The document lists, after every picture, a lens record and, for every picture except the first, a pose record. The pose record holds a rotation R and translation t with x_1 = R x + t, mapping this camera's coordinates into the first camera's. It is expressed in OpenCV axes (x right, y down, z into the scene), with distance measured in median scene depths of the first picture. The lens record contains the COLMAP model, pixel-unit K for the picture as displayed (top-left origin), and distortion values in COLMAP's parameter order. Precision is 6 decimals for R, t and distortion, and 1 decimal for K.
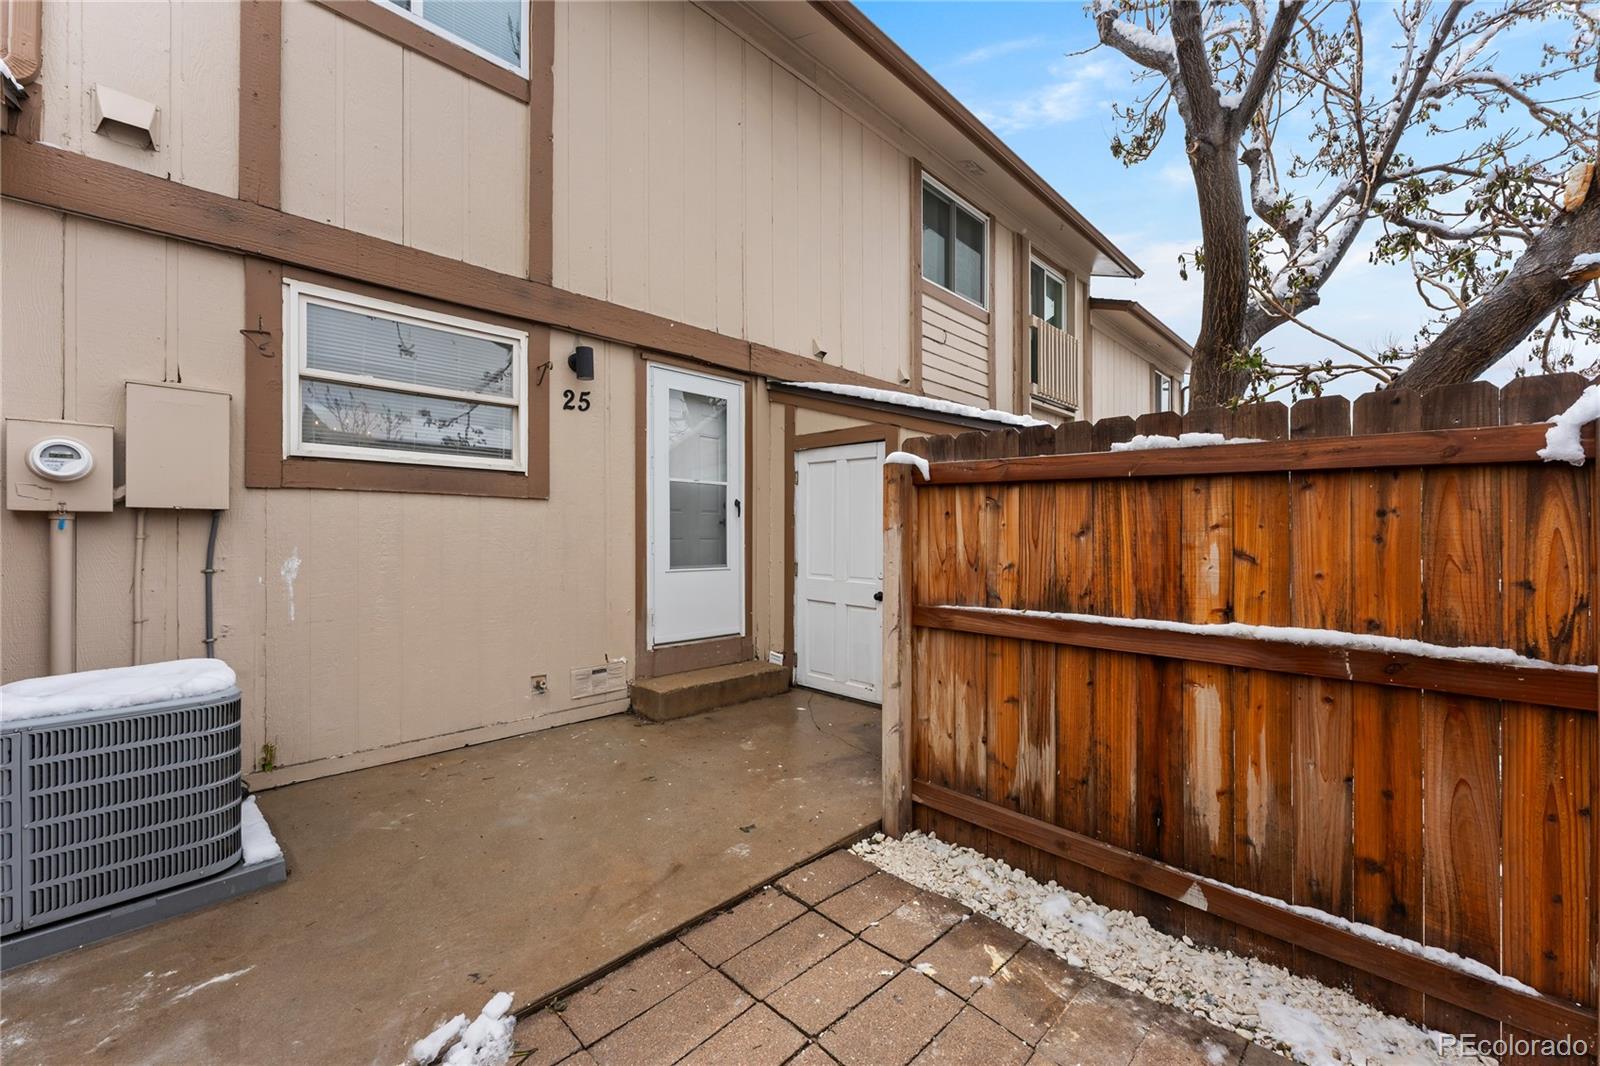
lens RADIAL K [[640.2, 0, 802.7], [0, 640.2, 533.4], [0, 0, 1]] dist [-0.000769, -0.000409]
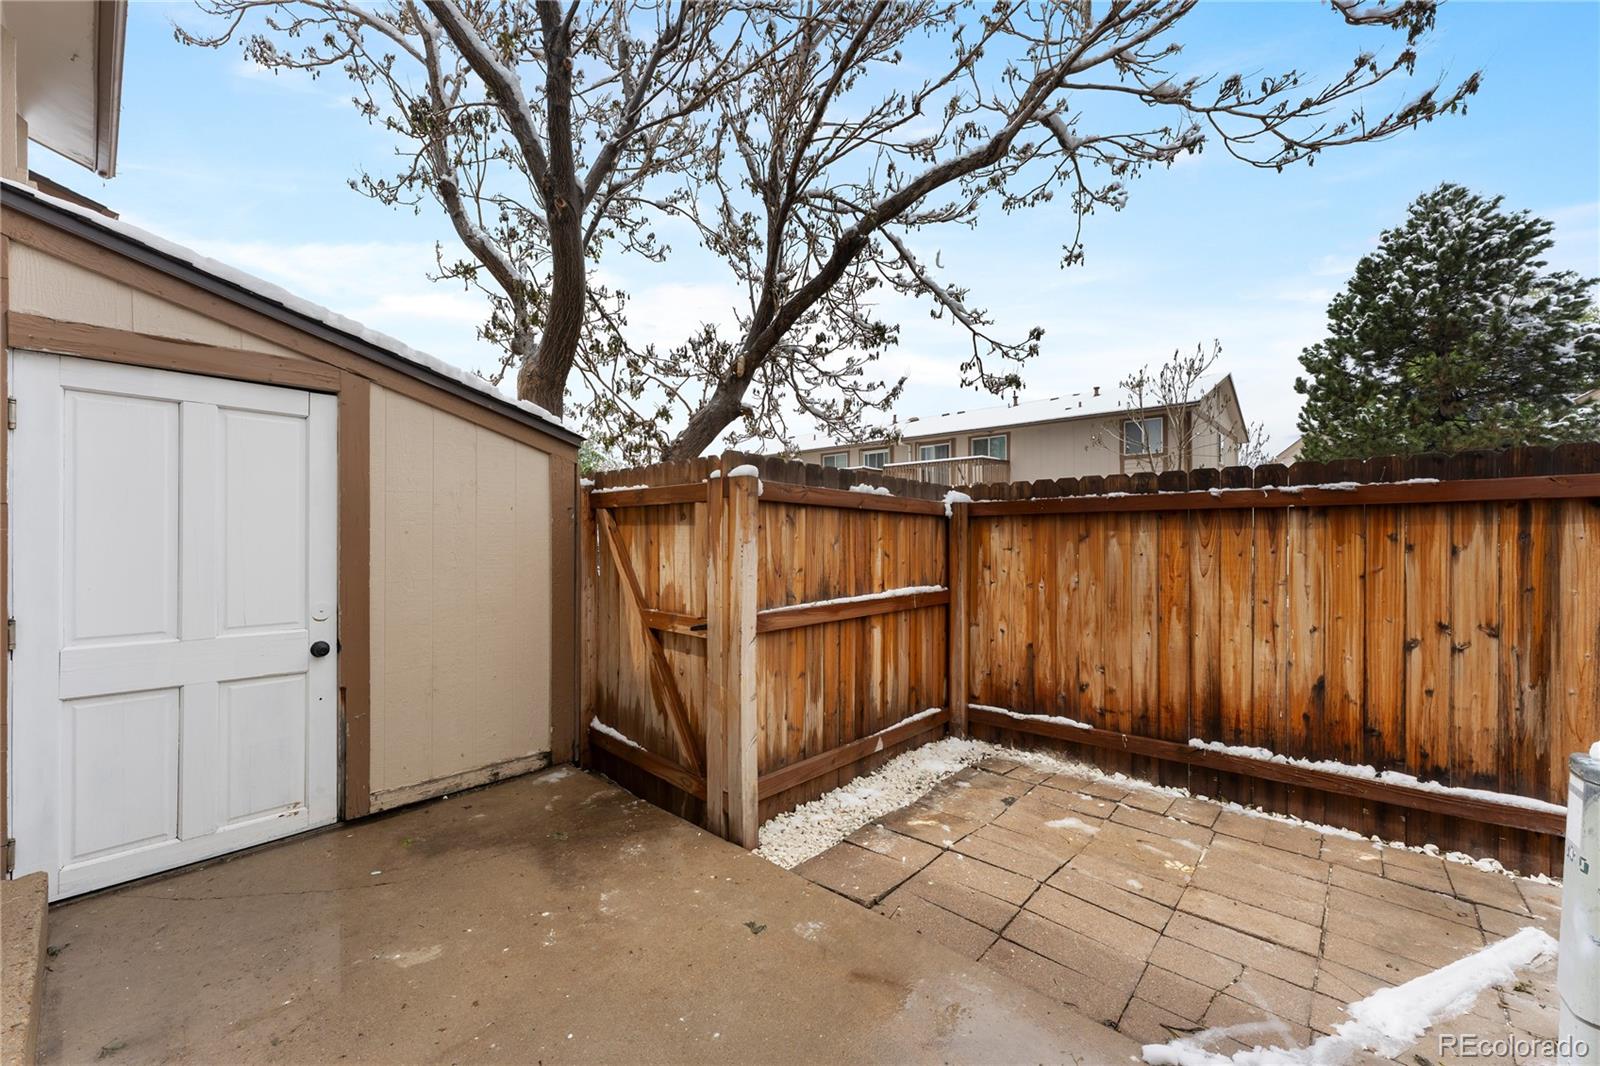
lens RADIAL K [[640.2, 0, 798.5], [0, 640.2, 530.6], [0, 0, 1]] dist [-0.000769, -0.000409]
pose [[-0.063710, 0.001125, 0.997968, -1.070005], [-0.002844, 0.999995, -0.001309, -0.029104], [-0.997964, -0.002921, -0.063707, 1.227681]]
